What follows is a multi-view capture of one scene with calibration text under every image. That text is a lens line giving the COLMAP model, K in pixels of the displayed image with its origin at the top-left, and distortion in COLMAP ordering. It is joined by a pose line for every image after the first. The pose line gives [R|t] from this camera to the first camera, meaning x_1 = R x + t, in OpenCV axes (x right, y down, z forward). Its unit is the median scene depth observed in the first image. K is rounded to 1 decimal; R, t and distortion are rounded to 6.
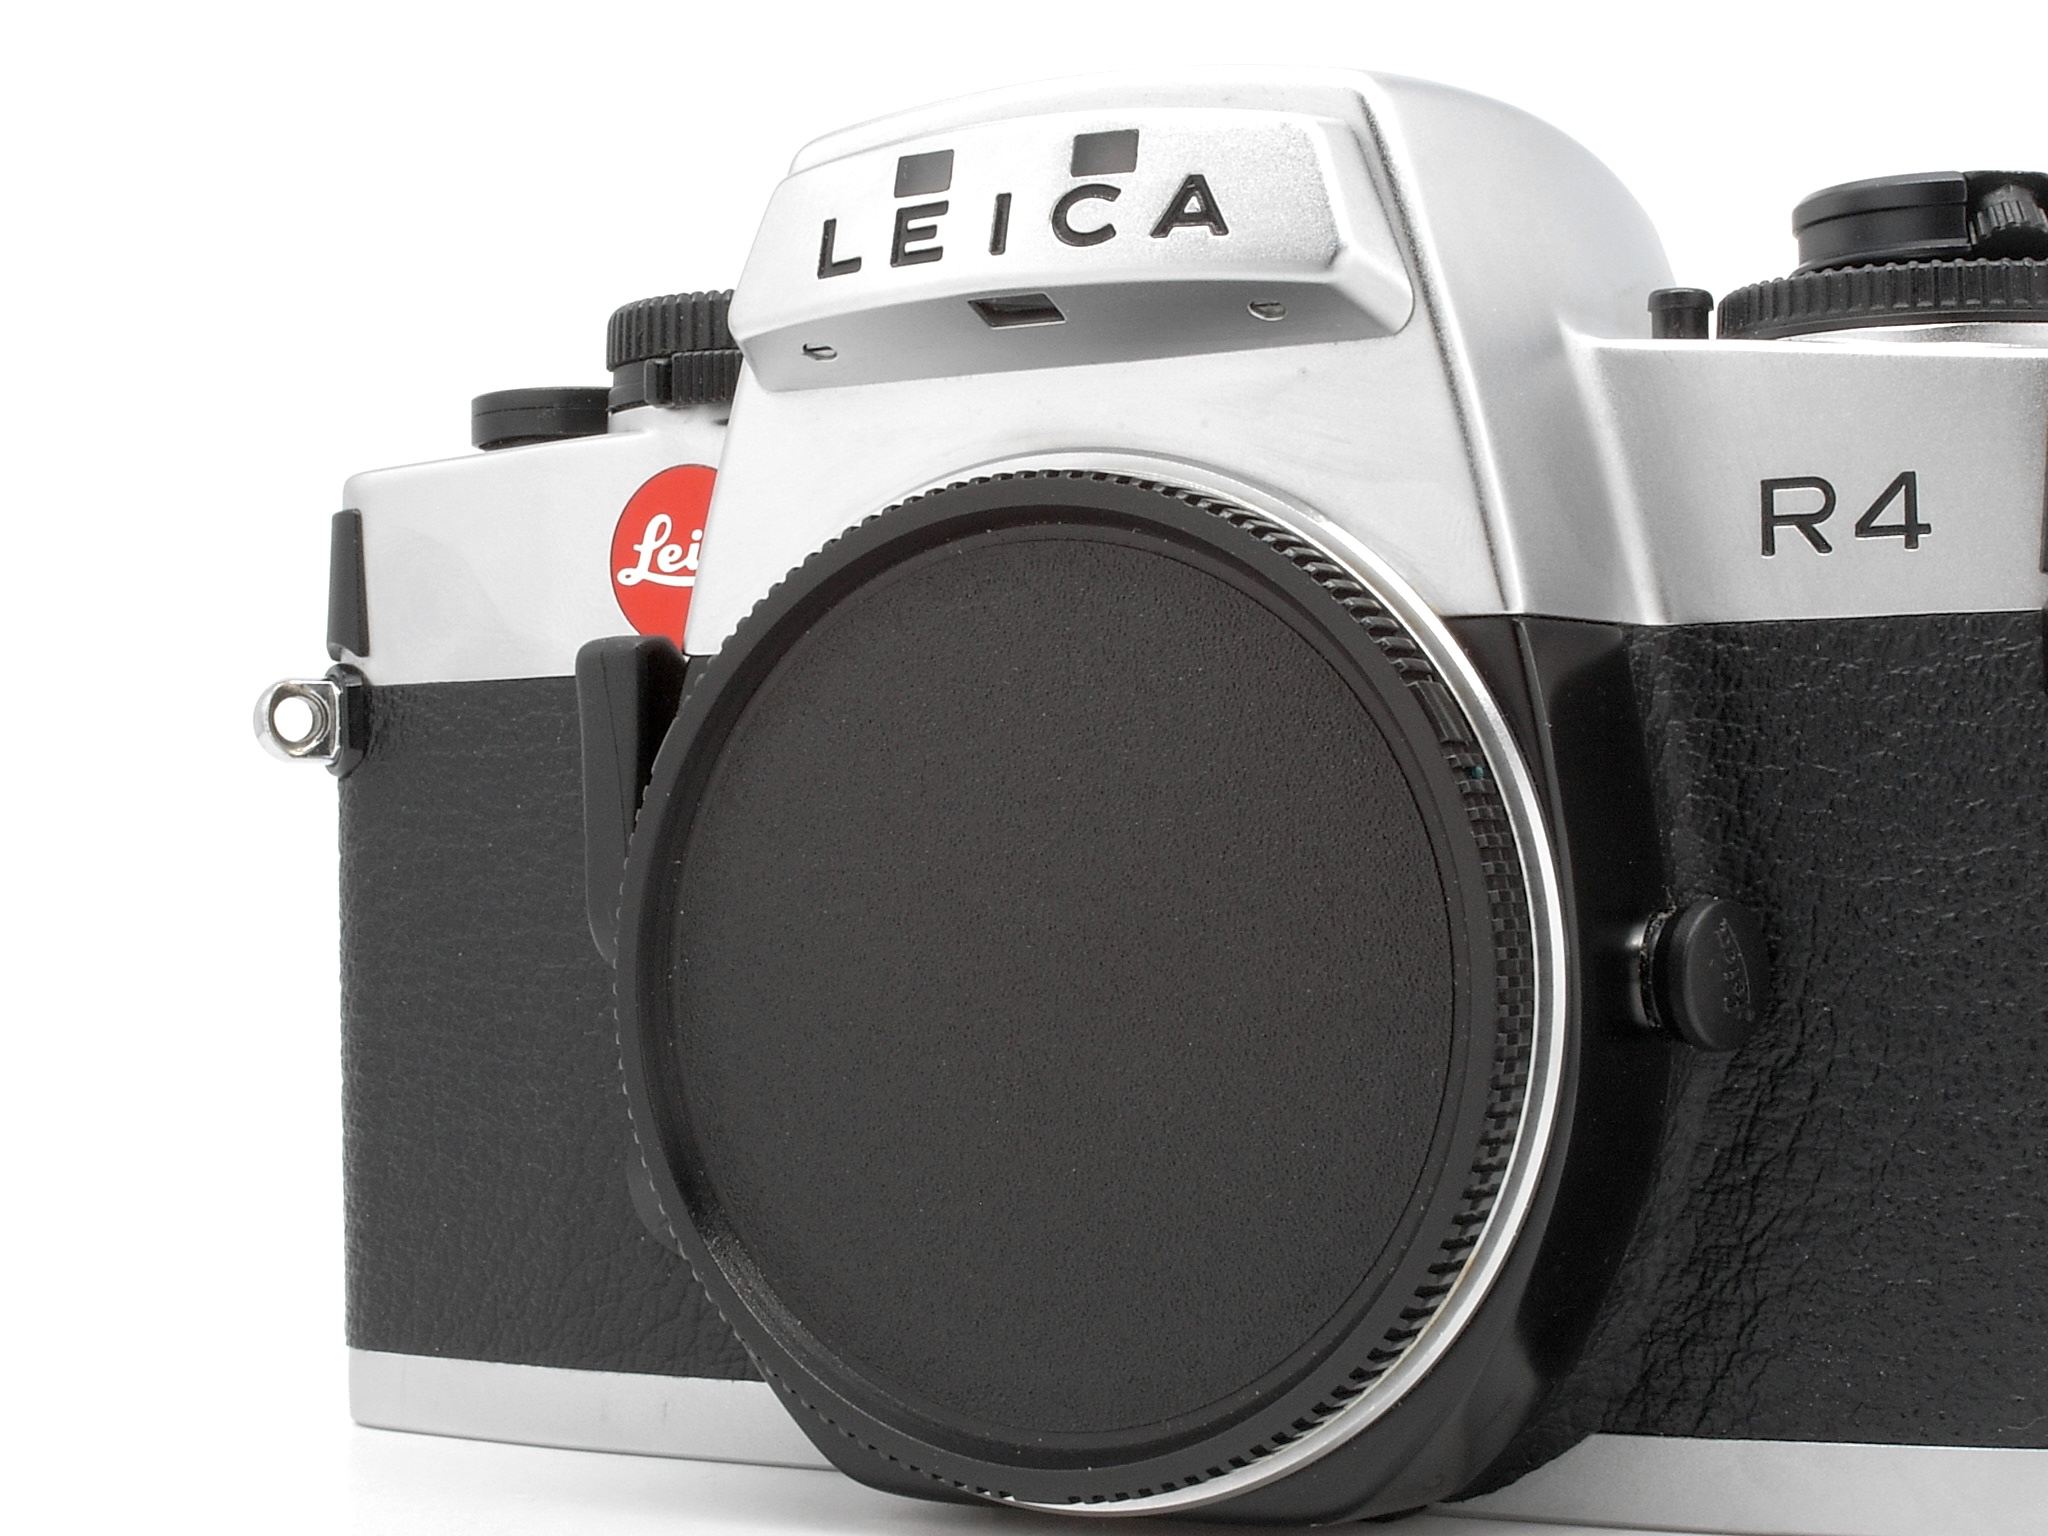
lens RADIAL K [[3922.6, 0, 1024.0], [0, 3922.6, 768.0], [0, 0, 1]] dist [0.042248, -2.967960]
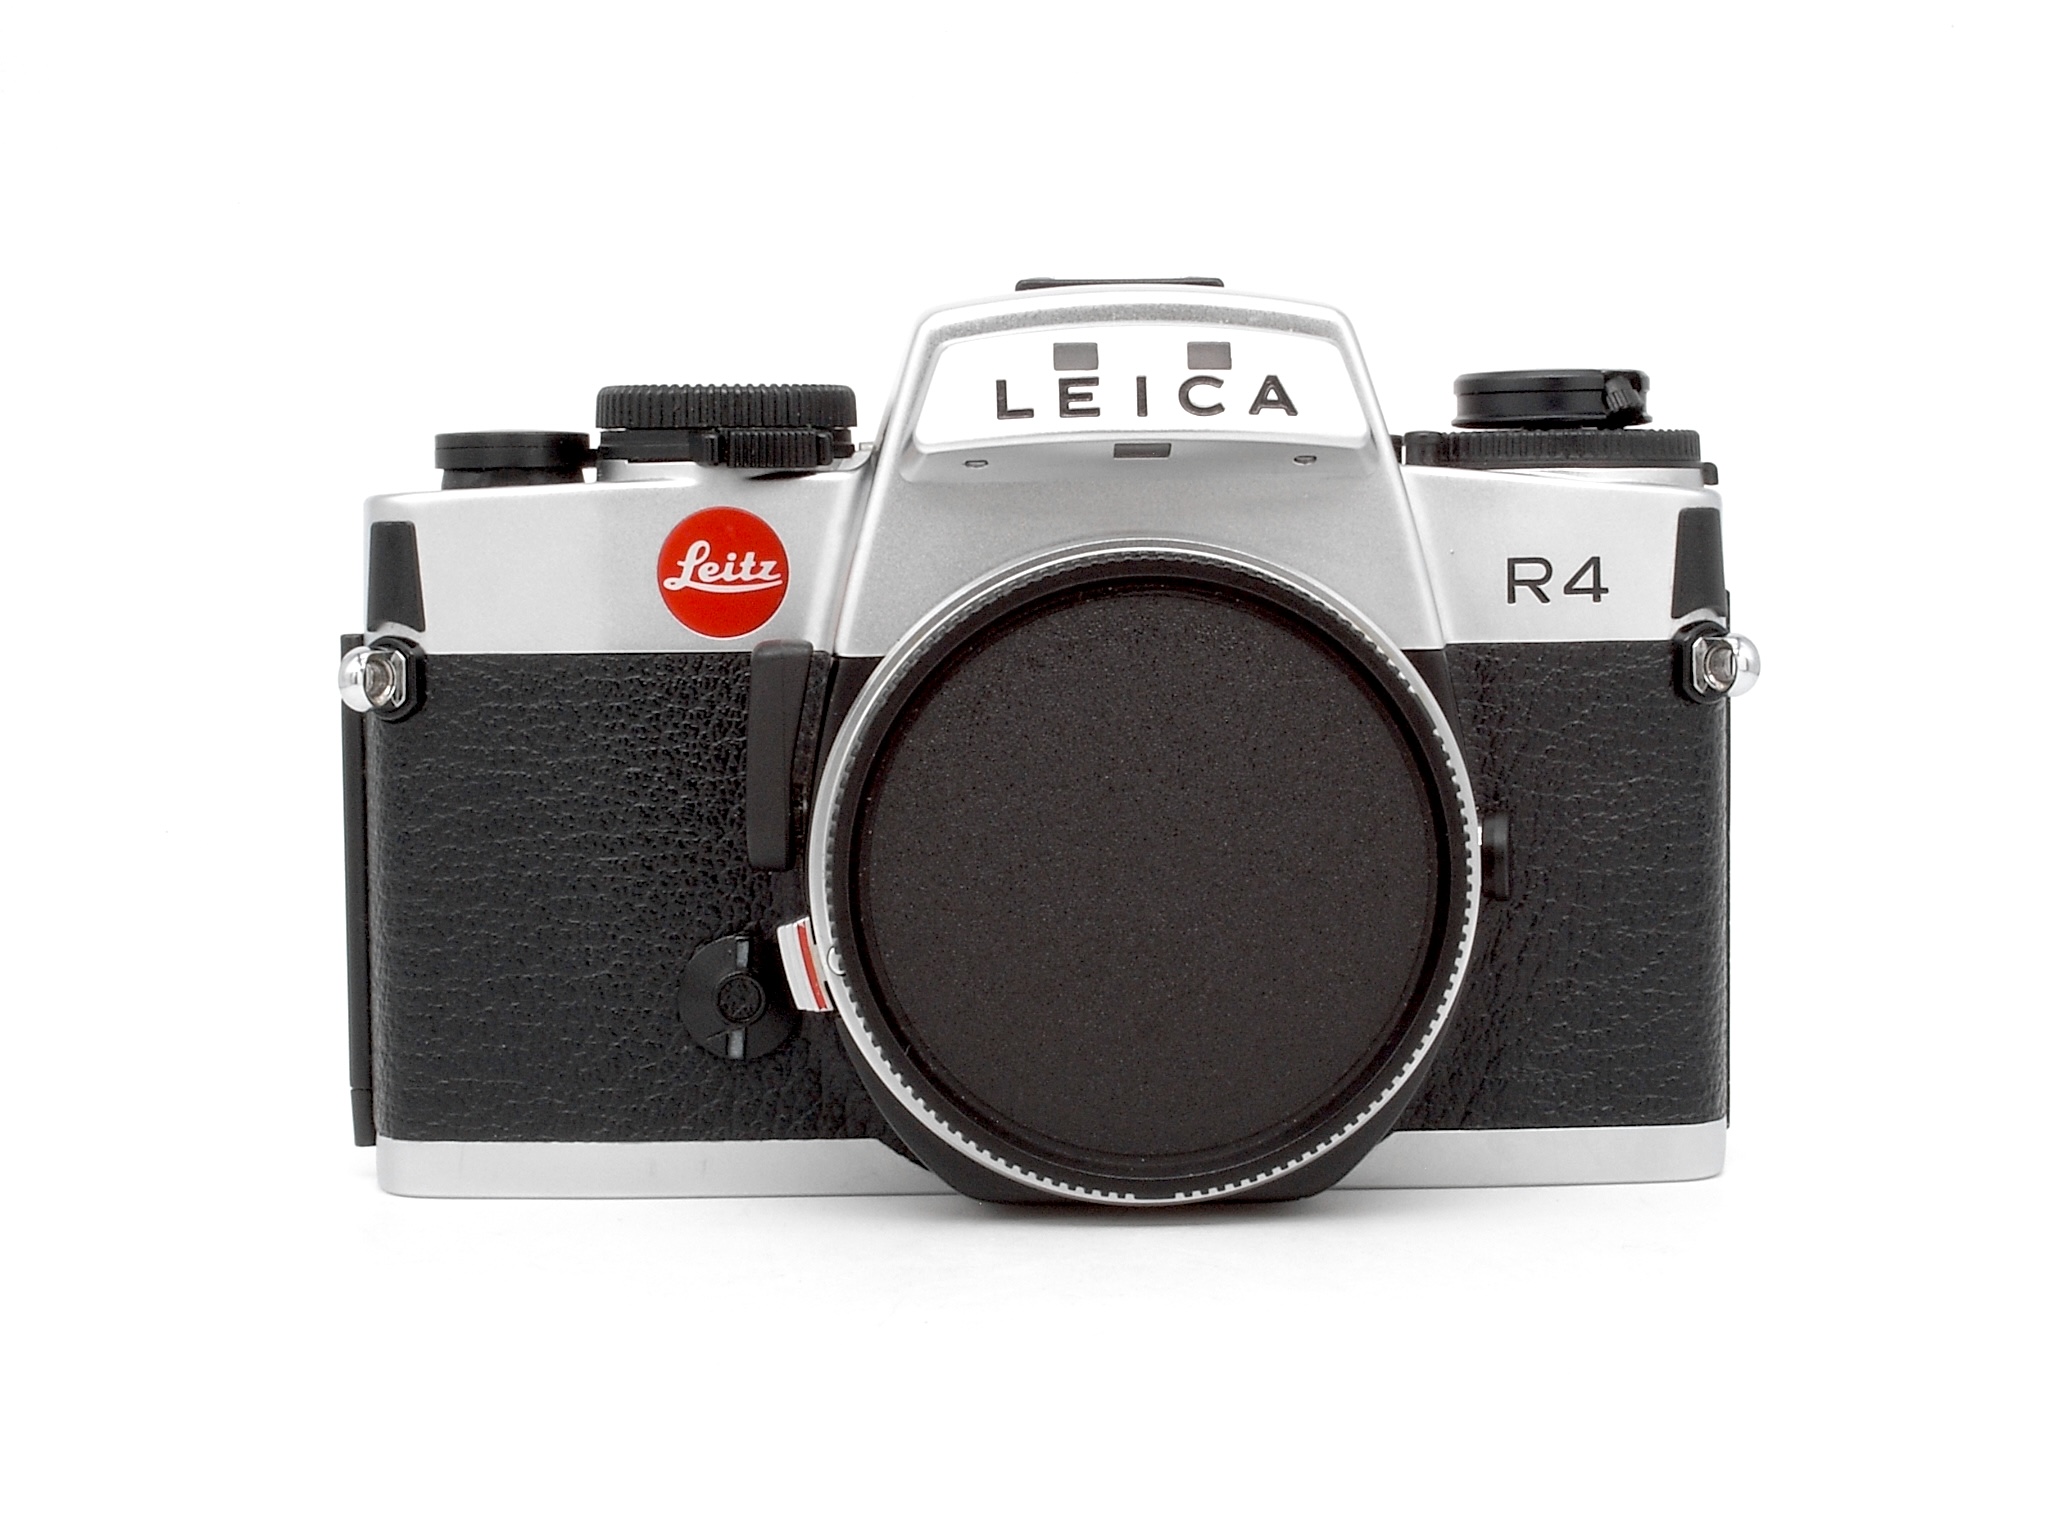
lens RADIAL K [[3922.6, 0, 1024.0], [0, 3922.6, 768.0], [0, 0, 1]] dist [0.042248, -2.967960]
pose [[0.852989, -0.023929, 0.521380, -0.865235], [-0.015092, 0.997400, 0.070467, -0.099302], [-0.521711, -0.067976, 0.850410, -0.324293]]
